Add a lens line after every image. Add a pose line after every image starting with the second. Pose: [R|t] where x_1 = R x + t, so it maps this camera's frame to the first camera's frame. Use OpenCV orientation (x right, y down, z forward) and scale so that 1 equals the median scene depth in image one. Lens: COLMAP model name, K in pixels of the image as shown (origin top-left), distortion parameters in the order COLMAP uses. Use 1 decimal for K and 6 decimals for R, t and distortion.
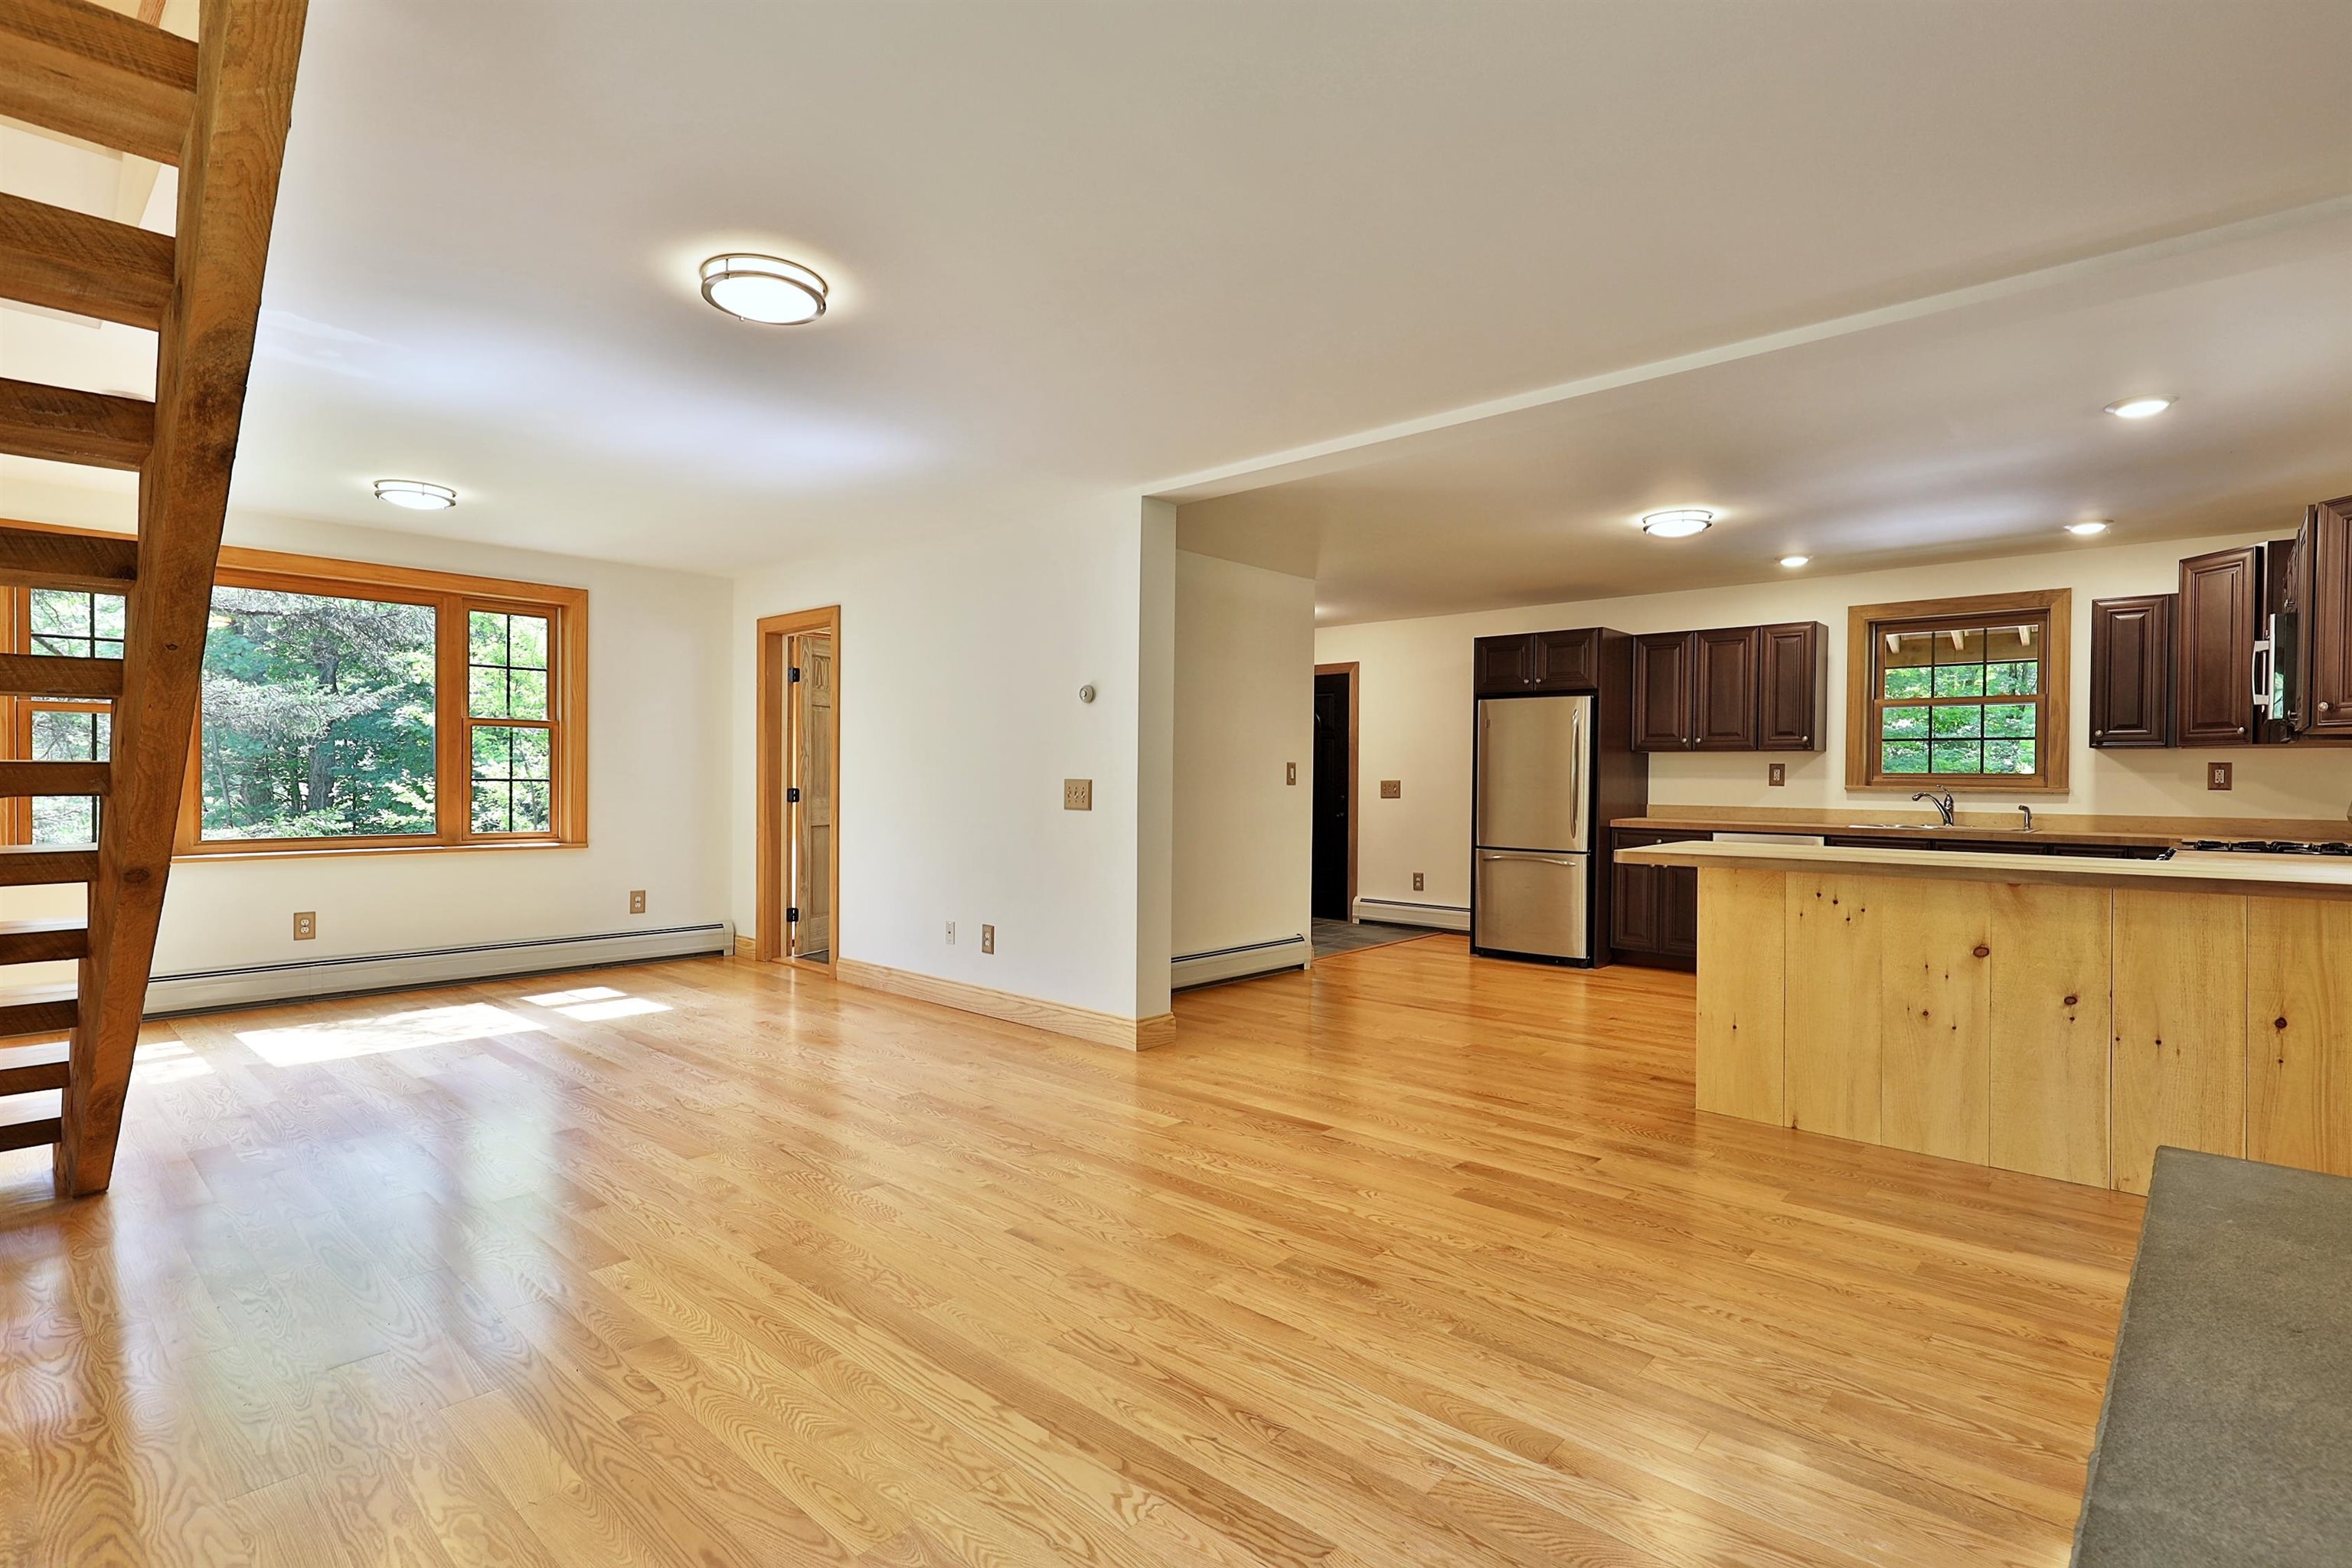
lens RADIAL K [[1128.9, 0, 1183.0], [0, 1128.9, 789.7], [0, 0, 1]] dist [0.002750, -0.000123]
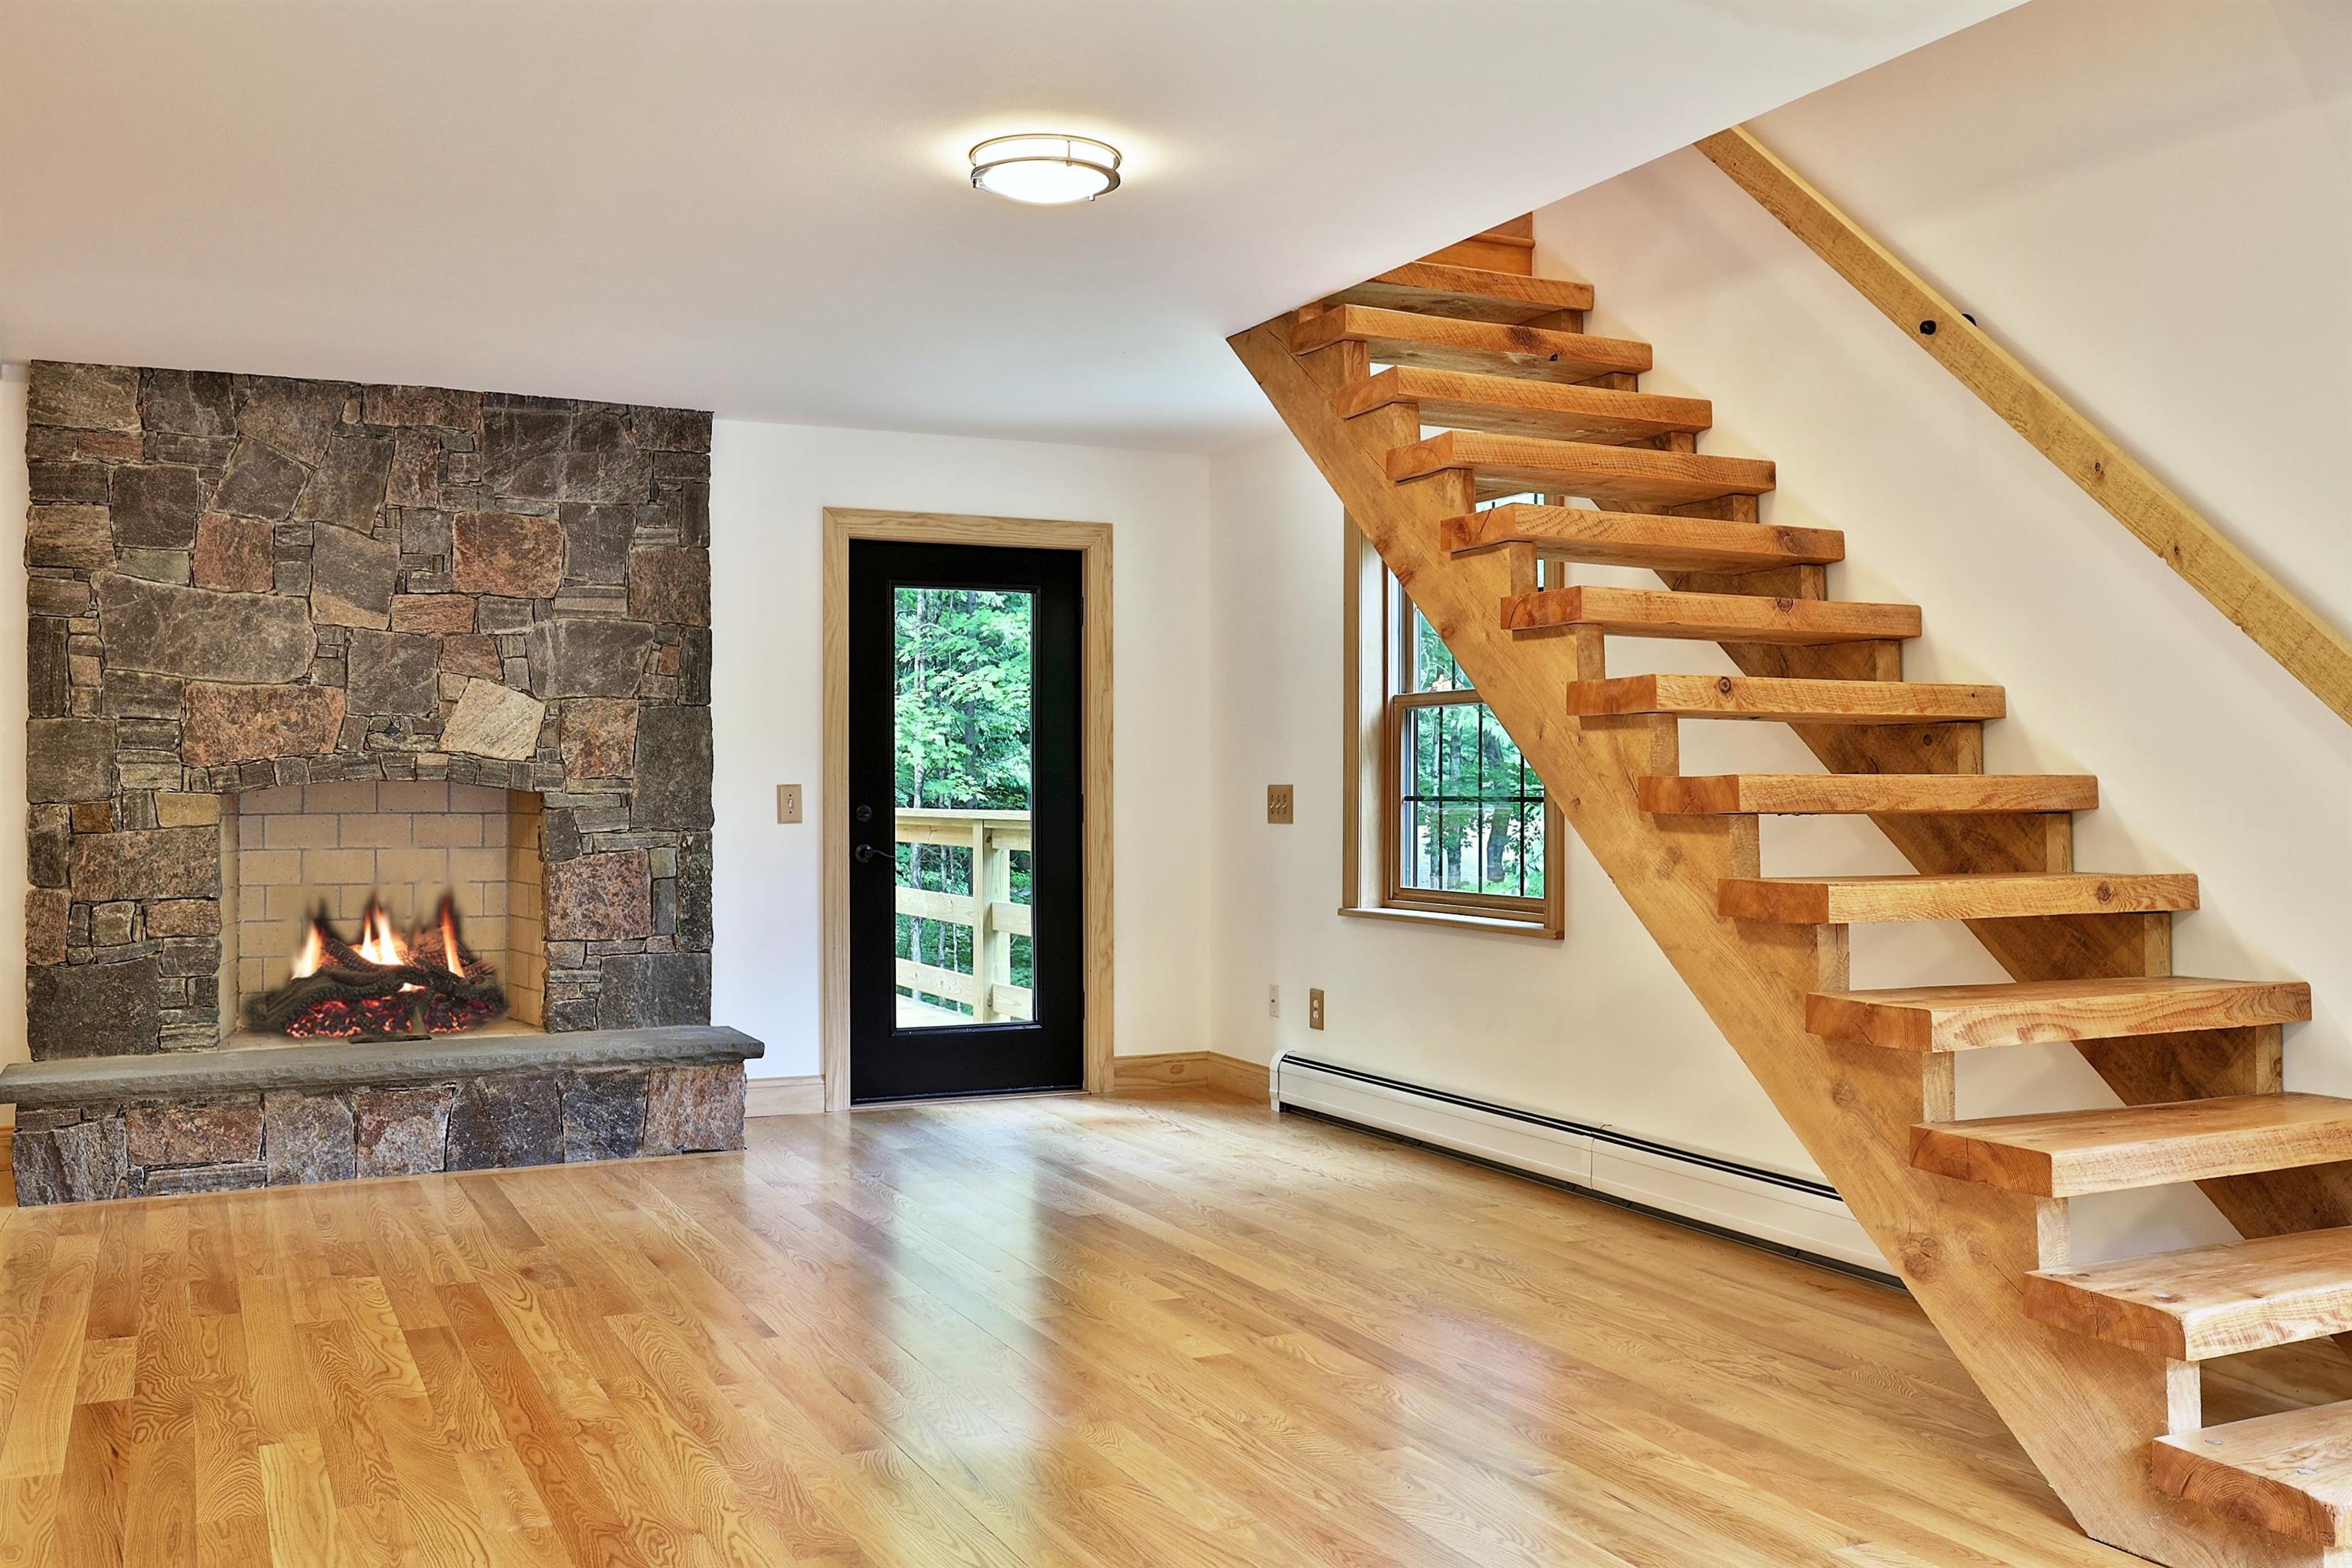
lens RADIAL K [[2063.7, 0, 1176.0], [0, 2063.7, 784.0], [0, 0, 1]] dist [-0.013488, 0.016784]
pose [[-0.927244, -0.008587, 0.374359, -0.768299], [-0.004080, 0.999909, 0.012830, -0.026339], [-0.374435, 0.010370, -0.927195, 1.774148]]
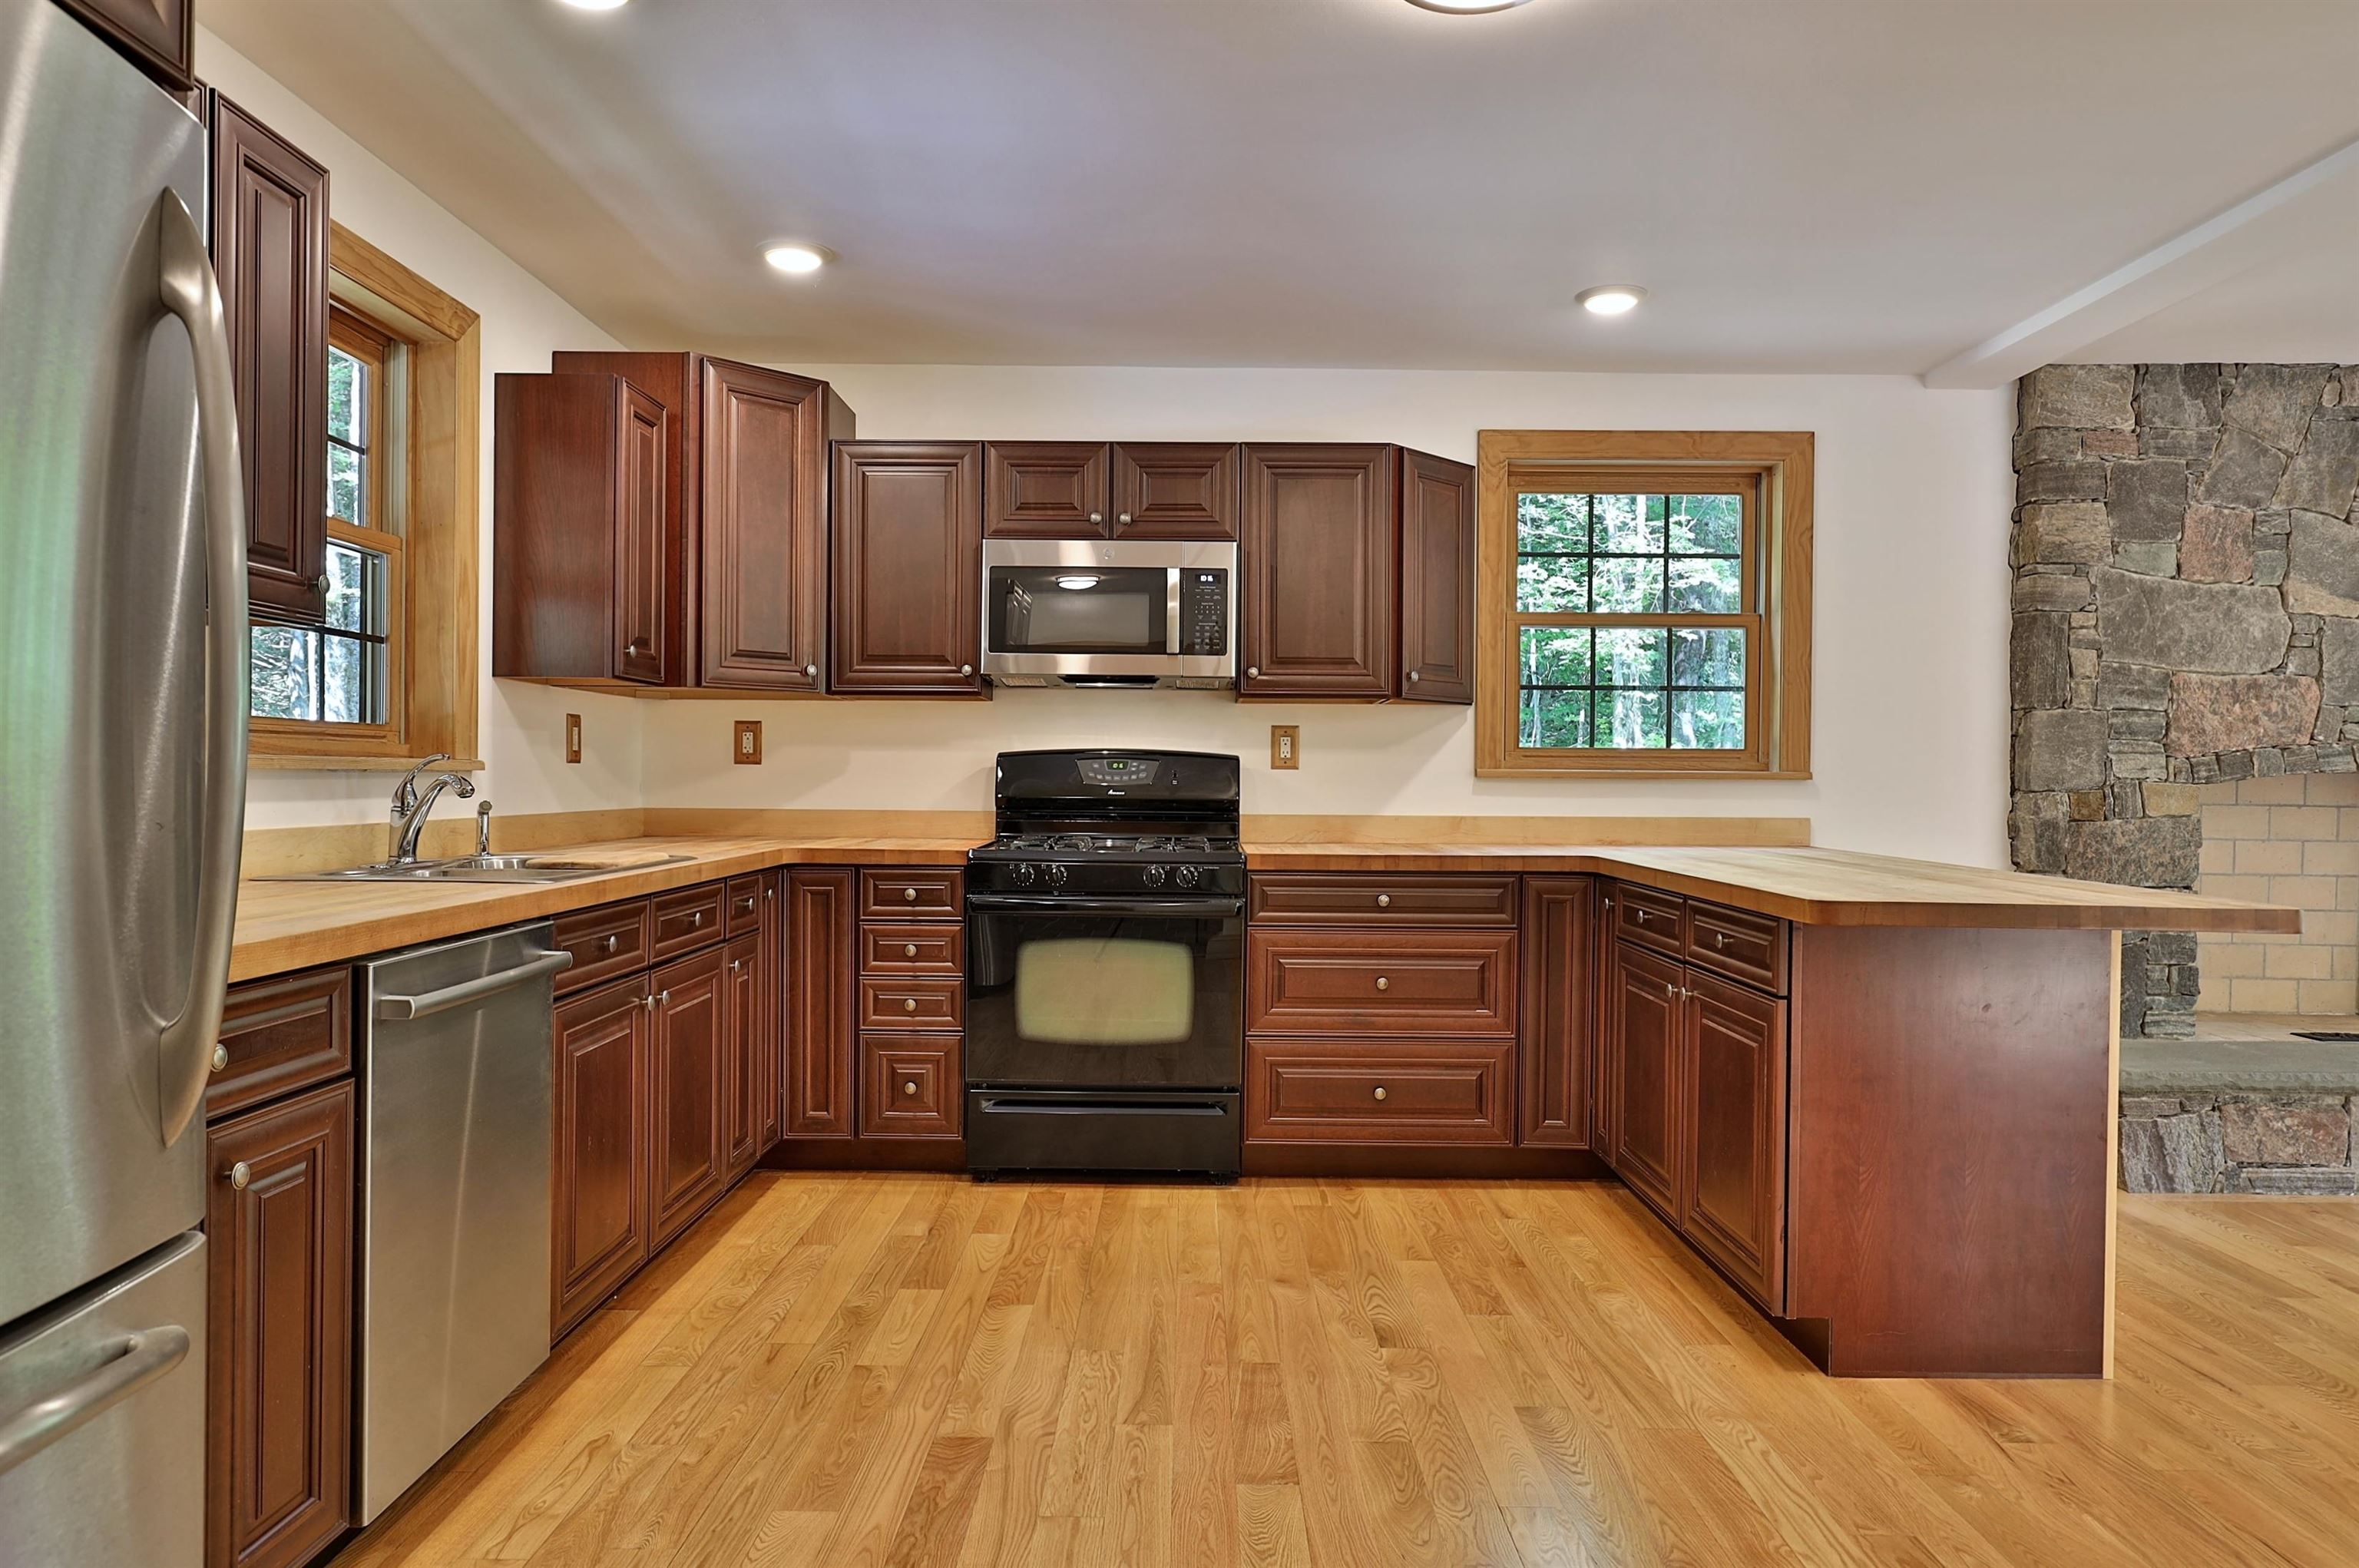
lens RADIAL K [[1490.4, 0, 1179.5], [0, 1490.4, 784.0], [0, 0, 1]] dist [0.000206, 0.000632]
pose [[-0.667908, -0.021231, 0.743941, 0.247869], [-0.009056, 0.999751, 0.020401, -0.010866], [-0.744189, 0.006889, -0.667934, 1.950903]]
